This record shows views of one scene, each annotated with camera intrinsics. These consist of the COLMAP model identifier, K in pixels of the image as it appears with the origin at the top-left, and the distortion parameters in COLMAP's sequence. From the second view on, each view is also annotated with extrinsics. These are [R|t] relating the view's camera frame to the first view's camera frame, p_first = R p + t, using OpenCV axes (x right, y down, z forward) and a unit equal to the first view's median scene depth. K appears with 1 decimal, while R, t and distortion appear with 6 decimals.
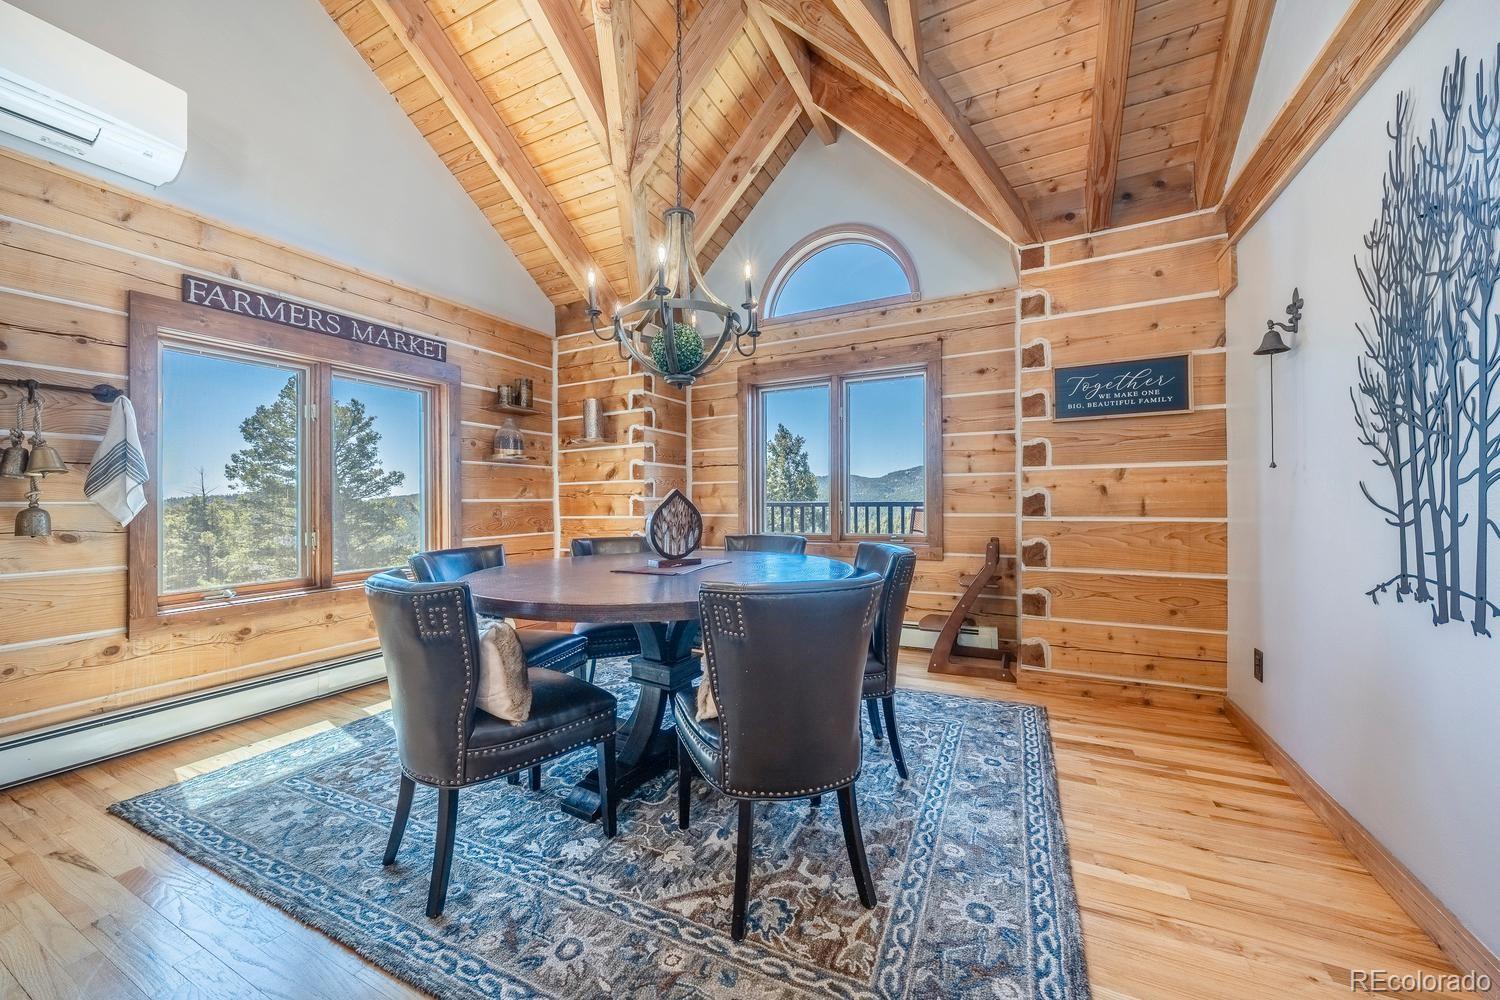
lens RADIAL K [[551.0, 0, 771.0], [0, 551.0, 494.2], [0, 0, 1]] dist [-0.000903, -0.000058]
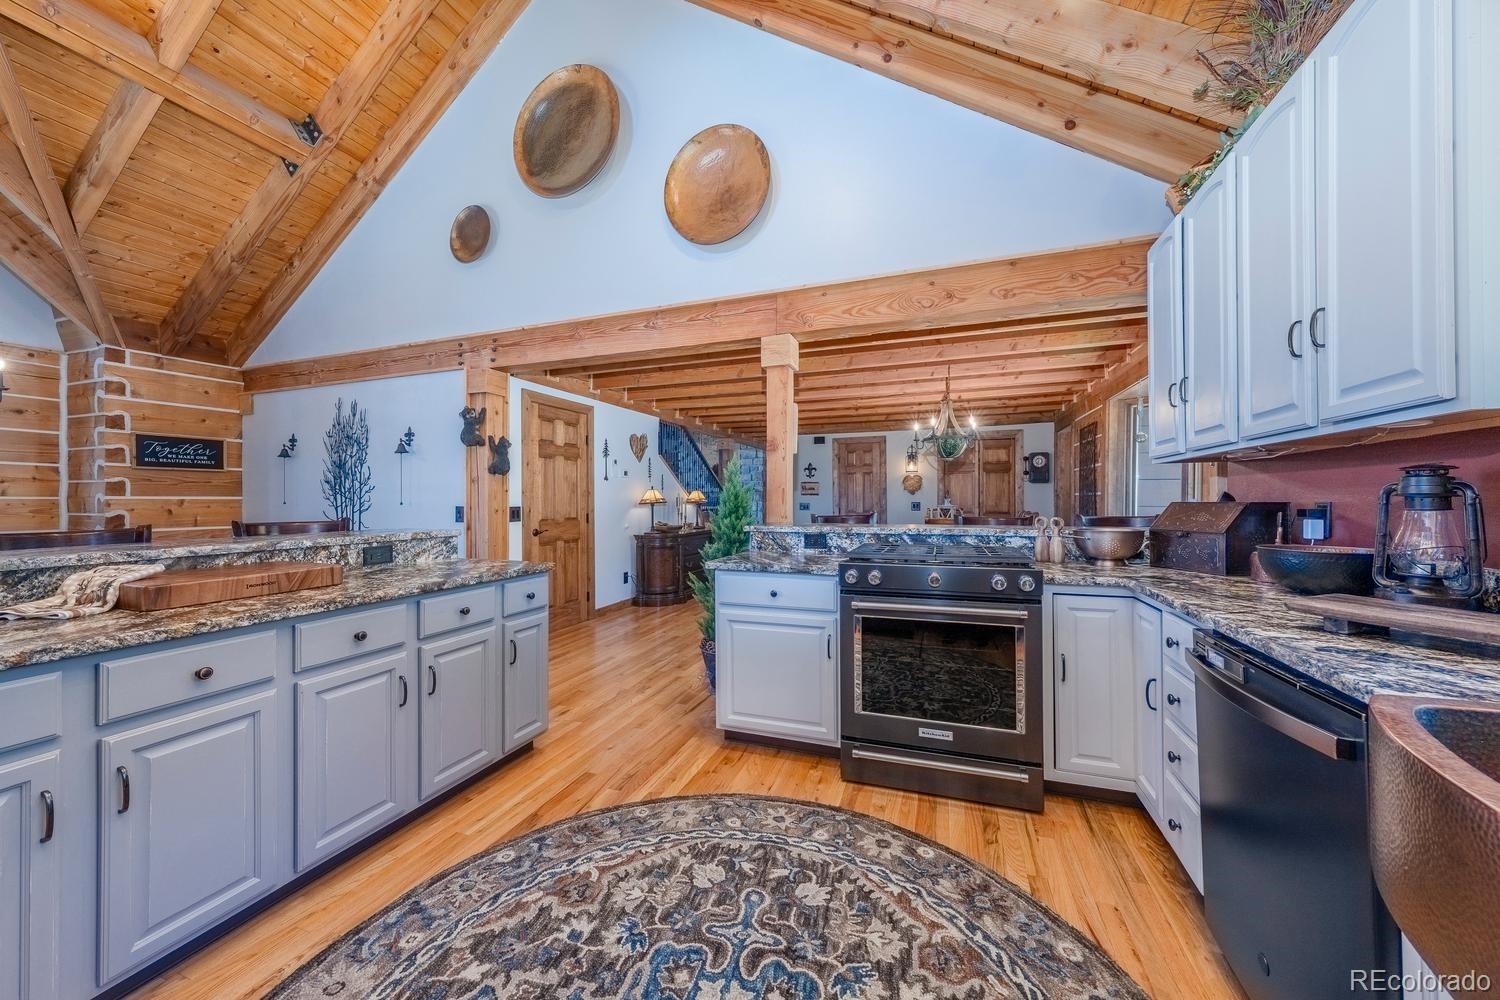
lens RADIAL K [[538.2, 0, 742.5], [0, 538.2, 497.2], [0, 0, 1]] dist [0.000575, 0.000163]
pose [[-0.082910, 0.013602, 0.996464, -1.182184], [-0.005853, 0.999883, -0.014136, -0.039615], [-0.996540, -0.007004, -0.082820, -0.603385]]
